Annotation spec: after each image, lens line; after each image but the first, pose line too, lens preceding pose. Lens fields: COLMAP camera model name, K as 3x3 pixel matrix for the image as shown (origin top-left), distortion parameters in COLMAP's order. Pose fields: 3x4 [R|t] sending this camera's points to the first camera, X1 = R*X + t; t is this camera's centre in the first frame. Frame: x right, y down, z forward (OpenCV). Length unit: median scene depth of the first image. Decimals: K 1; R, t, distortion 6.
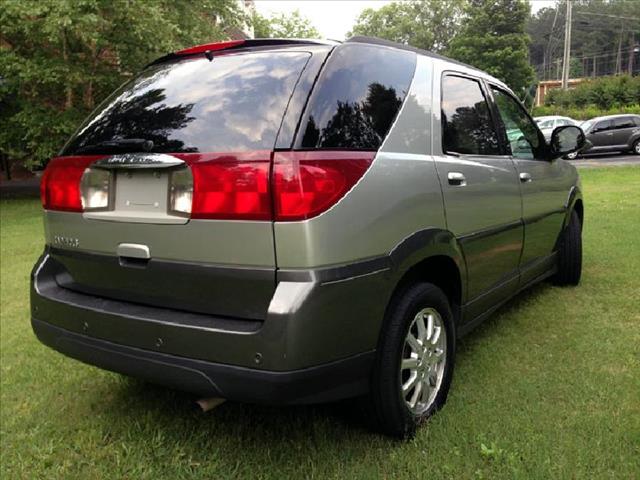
lens RADIAL K [[583.1, 0, 321.9], [0, 583.1, 240.7], [0, 0, 1]] dist [0.135415, -0.237554]
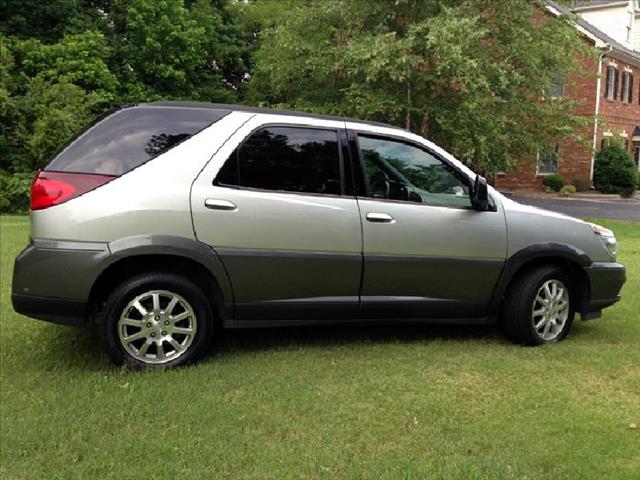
lens RADIAL K [[583.1, 0, 321.9], [0, 583.1, 240.7], [0, 0, 1]] dist [0.135415, -0.237554]
pose [[0.763668, 0.144459, -0.629240, 0.965777], [-0.168233, 0.985500, 0.022074, -0.071258], [0.623305, 0.089002, 0.776898, 0.092134]]
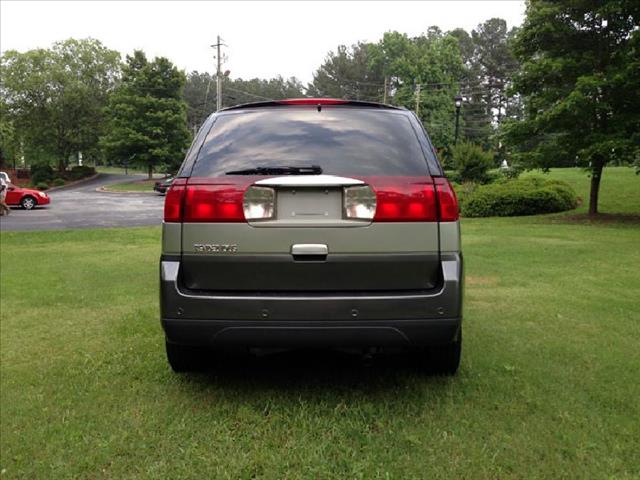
lens RADIAL K [[583.1, 0, 321.9], [0, 583.1, 240.7], [0, 0, 1]] dist [0.135415, -0.237554]
pose [[0.824919, -0.004911, 0.565230, -0.679983], [0.059002, 0.995248, -0.077462, 0.066586], [-0.562163, 0.097249, 0.821289, -0.052367]]
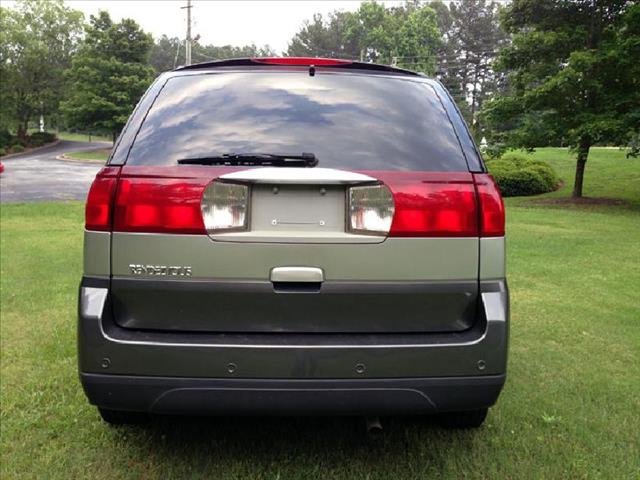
lens RADIAL K [[583.1, 0, 321.9], [0, 583.1, 240.7], [0, 0, 1]] dist [0.135415, -0.237554]
pose [[0.796333, -0.017438, 0.604607, -0.551219], [0.043809, 0.998622, -0.028898, -0.004472], [-0.603270, 0.049499, 0.796000, 0.170346]]
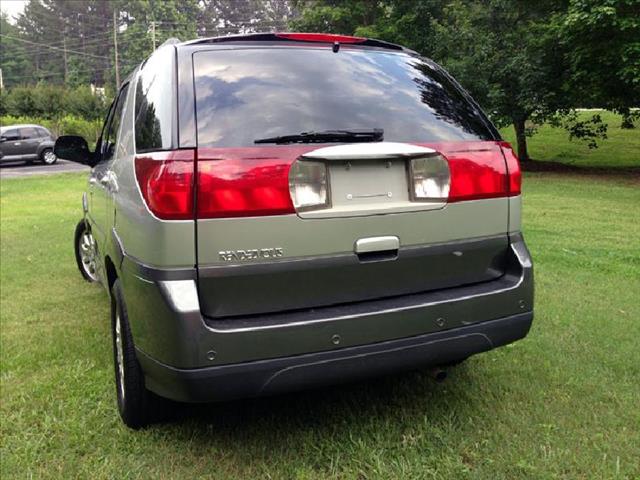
lens RADIAL K [[583.1, 0, 321.9], [0, 583.1, 240.7], [0, 0, 1]] dist [0.135415, -0.237554]
pose [[0.504363, -0.114692, 0.855841, -0.784750], [0.132981, 0.989633, 0.054253, -0.034679], [-0.853191, 0.086448, 0.514386, 0.387468]]
